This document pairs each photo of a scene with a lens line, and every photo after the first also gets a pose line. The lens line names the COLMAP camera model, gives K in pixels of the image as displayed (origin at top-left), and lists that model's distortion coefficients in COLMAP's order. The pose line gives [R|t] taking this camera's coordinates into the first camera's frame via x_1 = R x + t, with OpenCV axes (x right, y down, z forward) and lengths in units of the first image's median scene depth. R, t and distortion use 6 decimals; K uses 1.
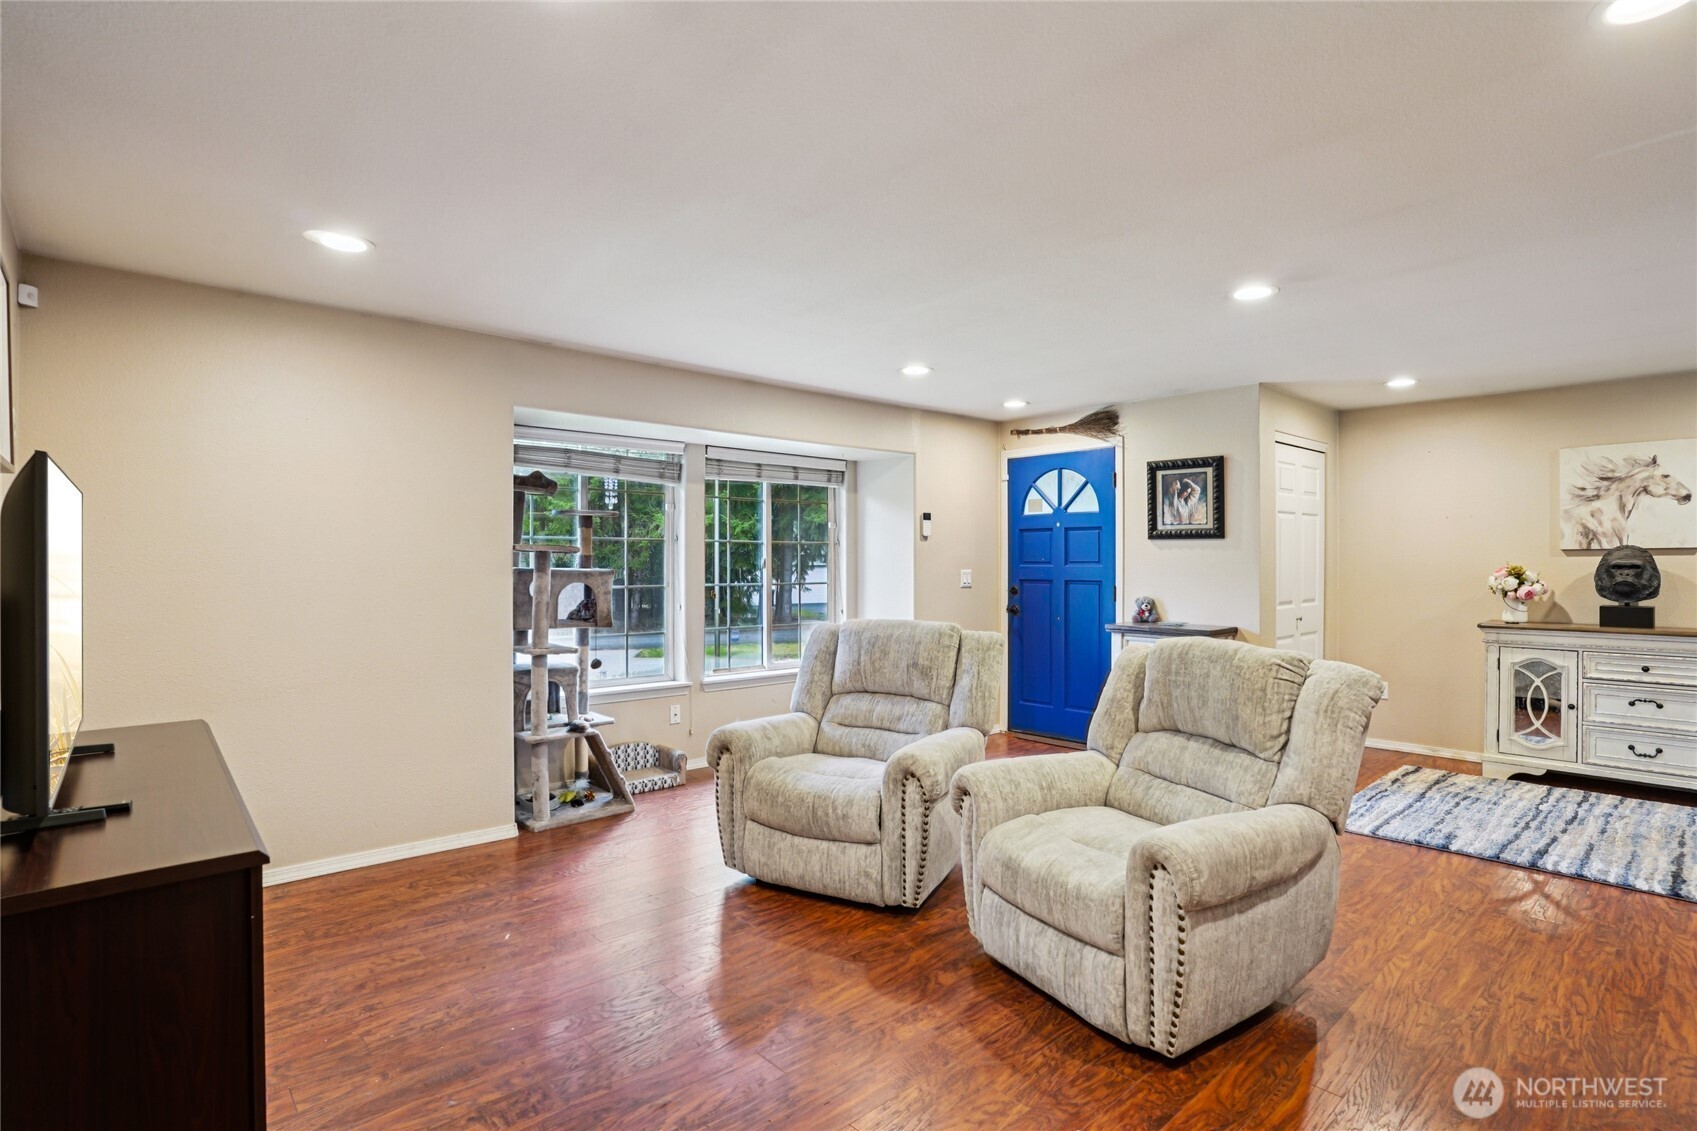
lens RADIAL K [[864.1, 0, 848.5], [0, 864.1, 565.5], [0, 0, 1]] dist [-0.055218, 0.000336]
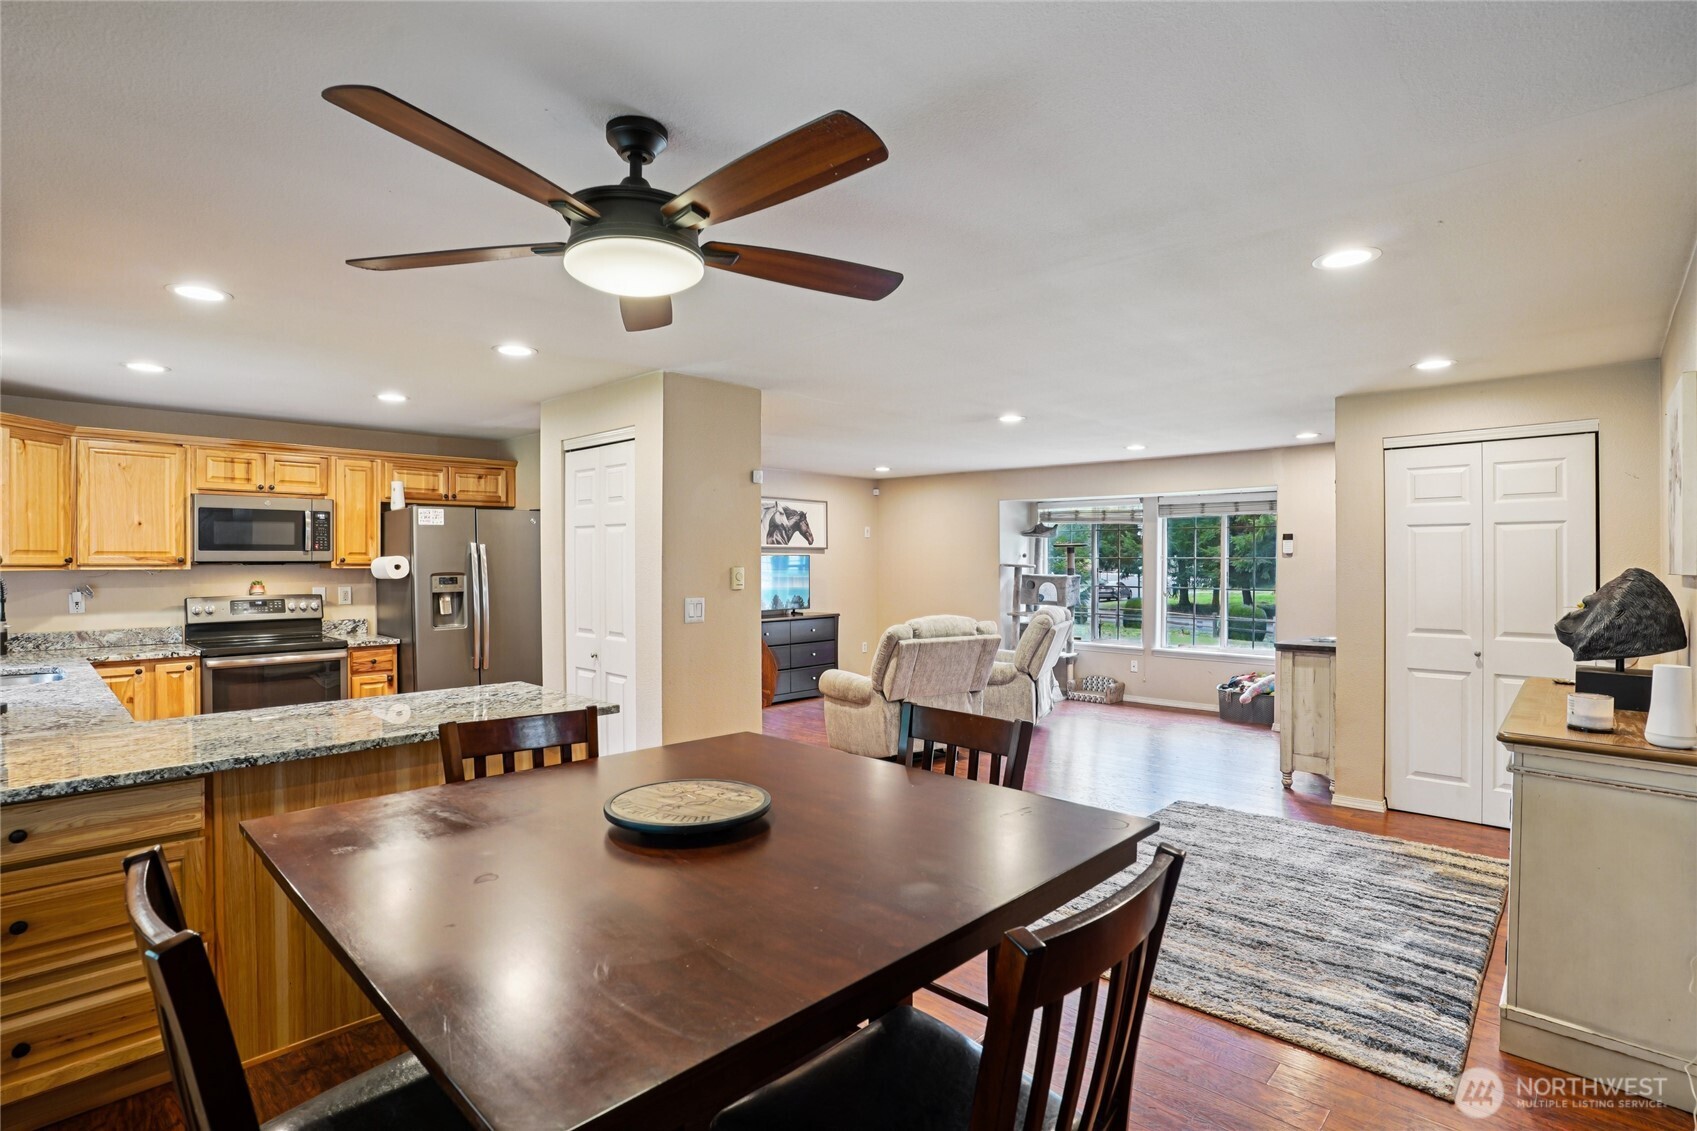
lens RADIAL K [[864.1, 0, 848.5], [0, 864.1, 565.5], [0, 0, 1]] dist [-0.055218, 0.000336]
pose [[0.073121, 0.008019, -0.997291, 1.450065], [-0.009381, 0.999929, 0.007353, -0.023031], [0.997279, 0.008818, 0.073191, 0.380167]]
